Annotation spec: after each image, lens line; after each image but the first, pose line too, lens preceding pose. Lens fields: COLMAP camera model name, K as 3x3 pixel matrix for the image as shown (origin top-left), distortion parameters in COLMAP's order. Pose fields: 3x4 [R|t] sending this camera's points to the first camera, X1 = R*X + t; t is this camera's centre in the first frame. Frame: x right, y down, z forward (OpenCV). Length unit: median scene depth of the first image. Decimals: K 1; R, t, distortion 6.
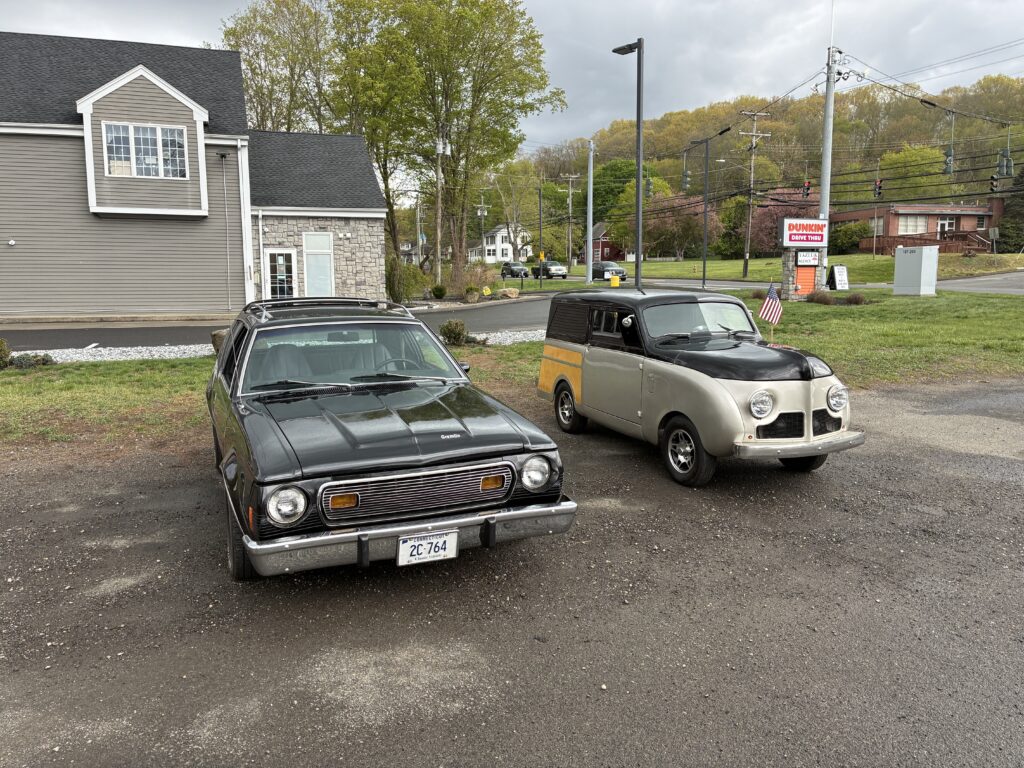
lens RADIAL K [[774.6, 0, 509.0], [0, 774.6, 385.6], [0, 0, 1]] dist [0.015308, -0.027472]
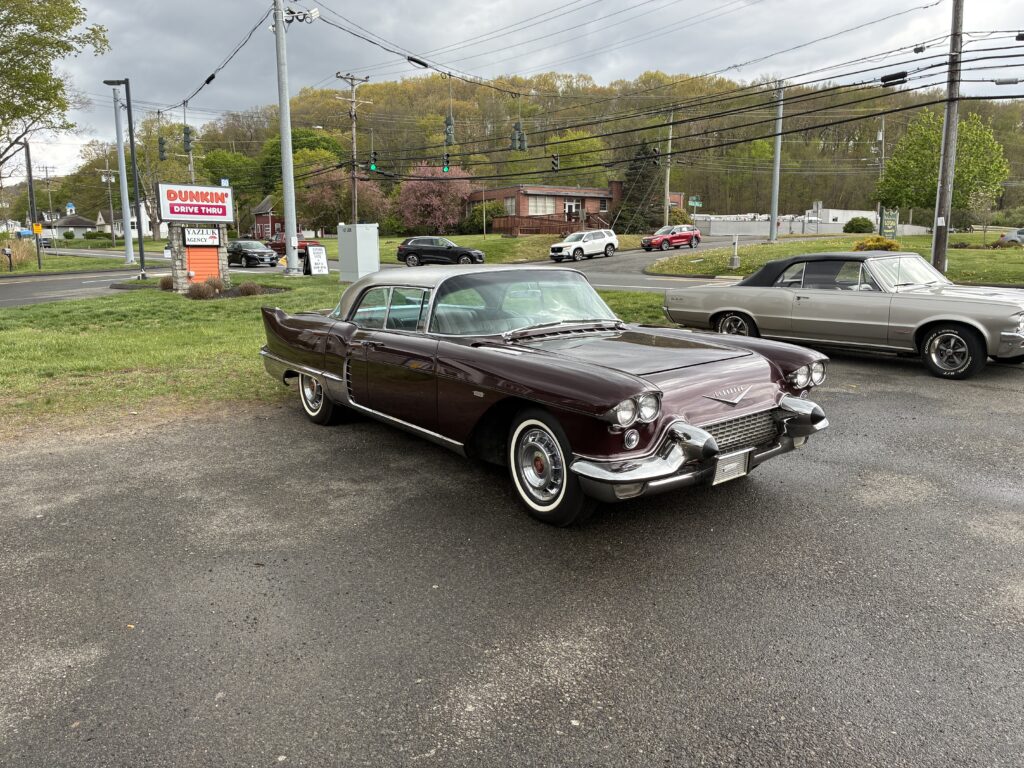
lens RADIAL K [[774.6, 0, 509.9], [0, 774.6, 381.8], [0, 0, 1]] dist [0.015308, -0.027472]
pose [[0.943274, -0.048014, 0.328526, 0.138262], [0.040098, 0.998720, 0.030833, -0.010040], [-0.329586, -0.015911, 0.943992, 0.053826]]
